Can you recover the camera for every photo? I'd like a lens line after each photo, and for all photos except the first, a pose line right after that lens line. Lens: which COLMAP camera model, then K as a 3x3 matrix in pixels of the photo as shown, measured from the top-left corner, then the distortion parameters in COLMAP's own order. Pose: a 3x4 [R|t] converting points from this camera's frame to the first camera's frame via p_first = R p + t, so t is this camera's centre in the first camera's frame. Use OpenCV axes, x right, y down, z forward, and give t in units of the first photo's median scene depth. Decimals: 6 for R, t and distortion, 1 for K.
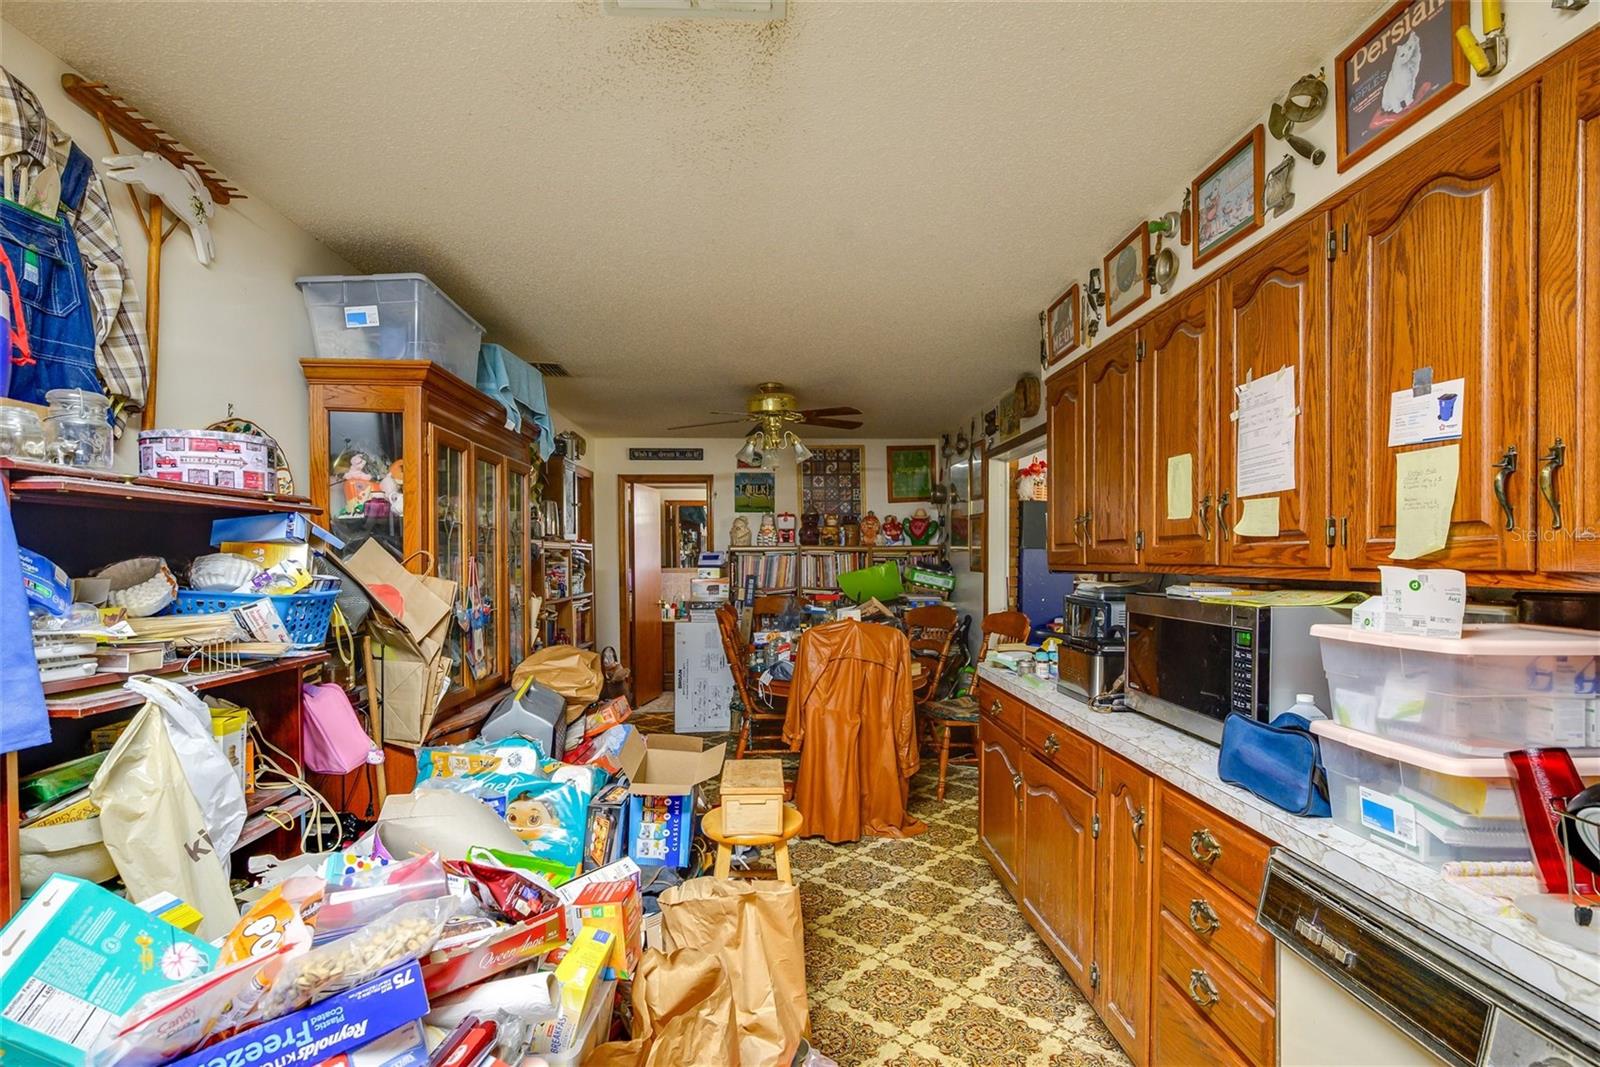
lens RADIAL K [[762.6, 0, 805.7], [0, 762.6, 566.2], [0, 0, 1]] dist [0.001276, -0.000085]
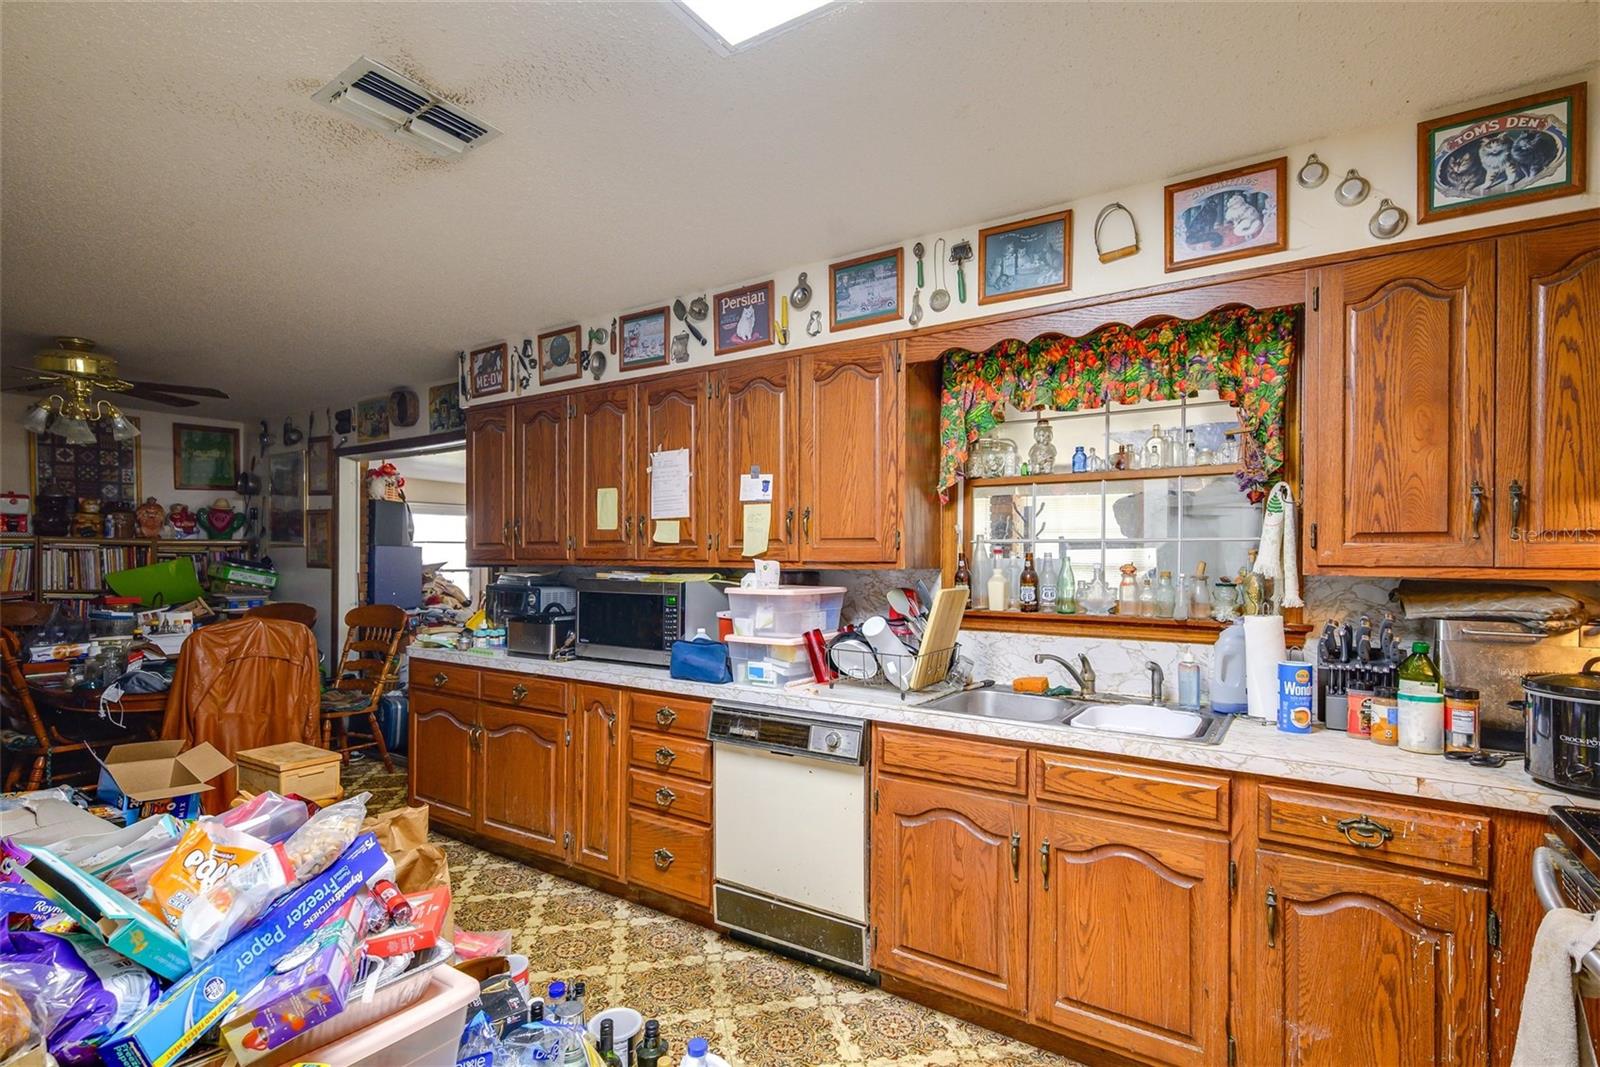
lens RADIAL K [[762.6, 0, 794.6], [0, 762.6, 558.4], [0, 0, 1]] dist [0.001276, -0.000085]
pose [[0.595822, 0.002219, 0.803113, -0.610805], [0.003455, 0.999980, -0.005327, 0.006491], [-0.803109, 0.005949, 0.595802, -0.256404]]
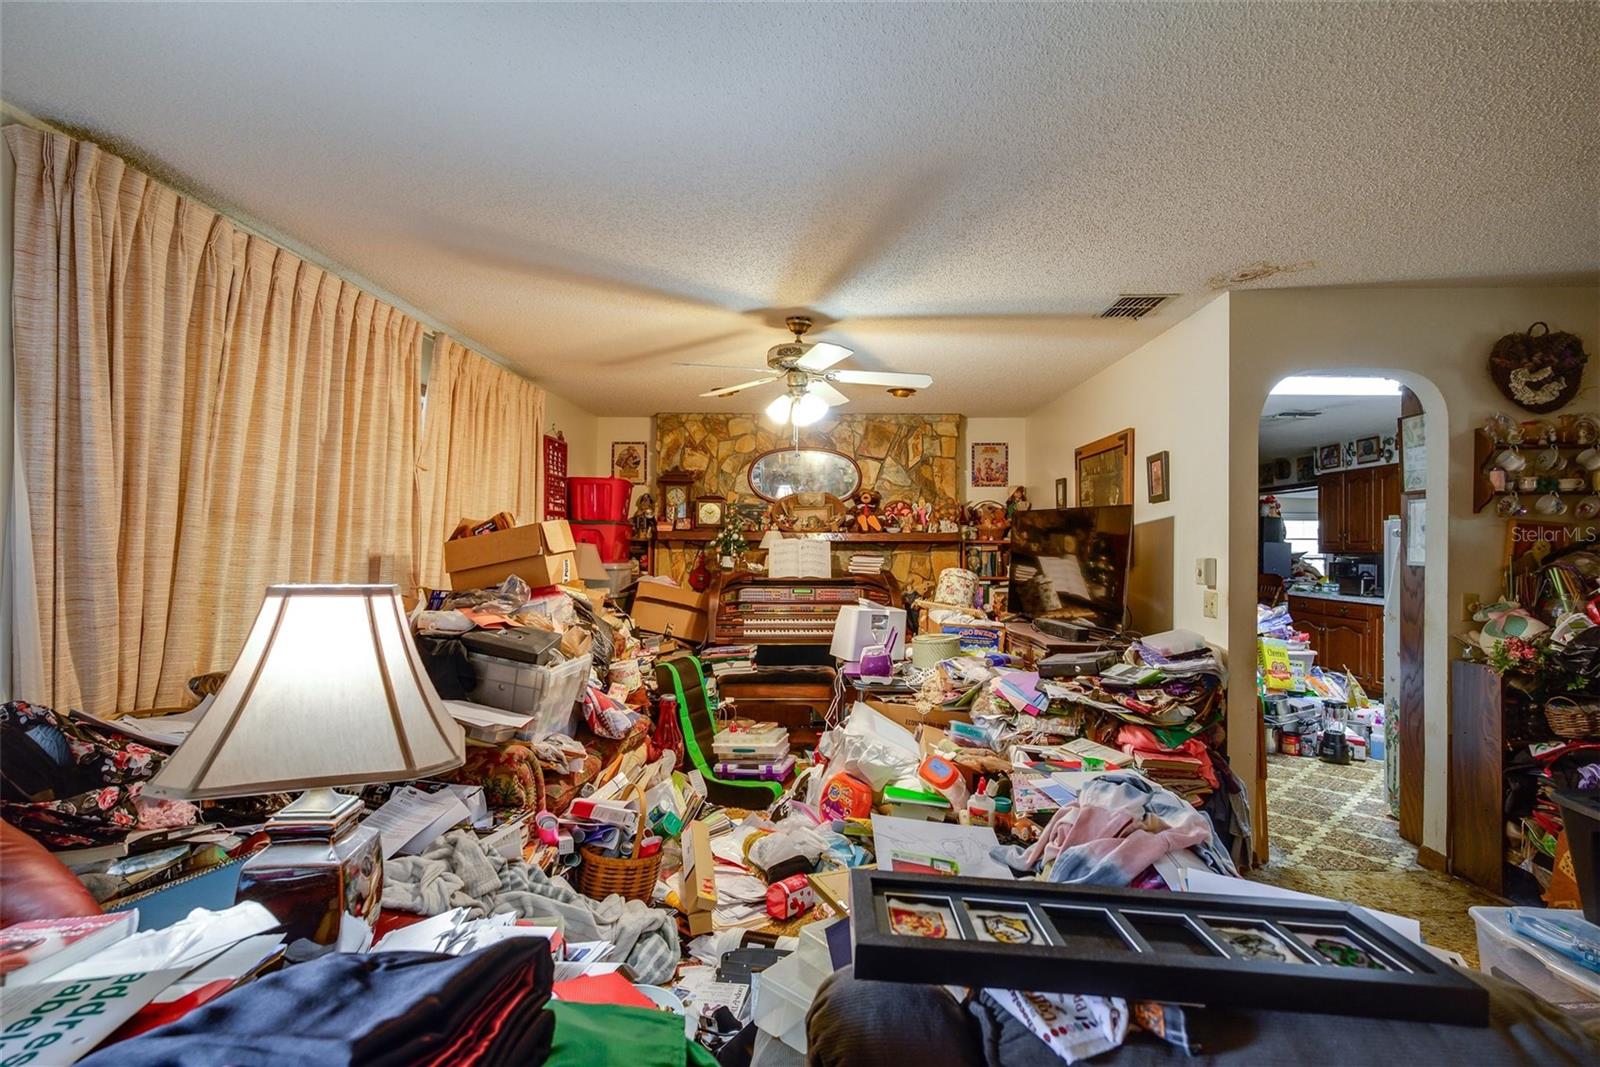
lens RADIAL K [[762.6, 0, 789.3], [0, 762.6, 541.9], [0, 0, 1]] dist [0.001276, -0.000085]
pose [[0.995953, 0.004786, -0.089744, -2.020782], [-0.006078, 0.999882, -0.014126, 0.029517], [0.089665, 0.014614, 0.995865, -2.787019]]
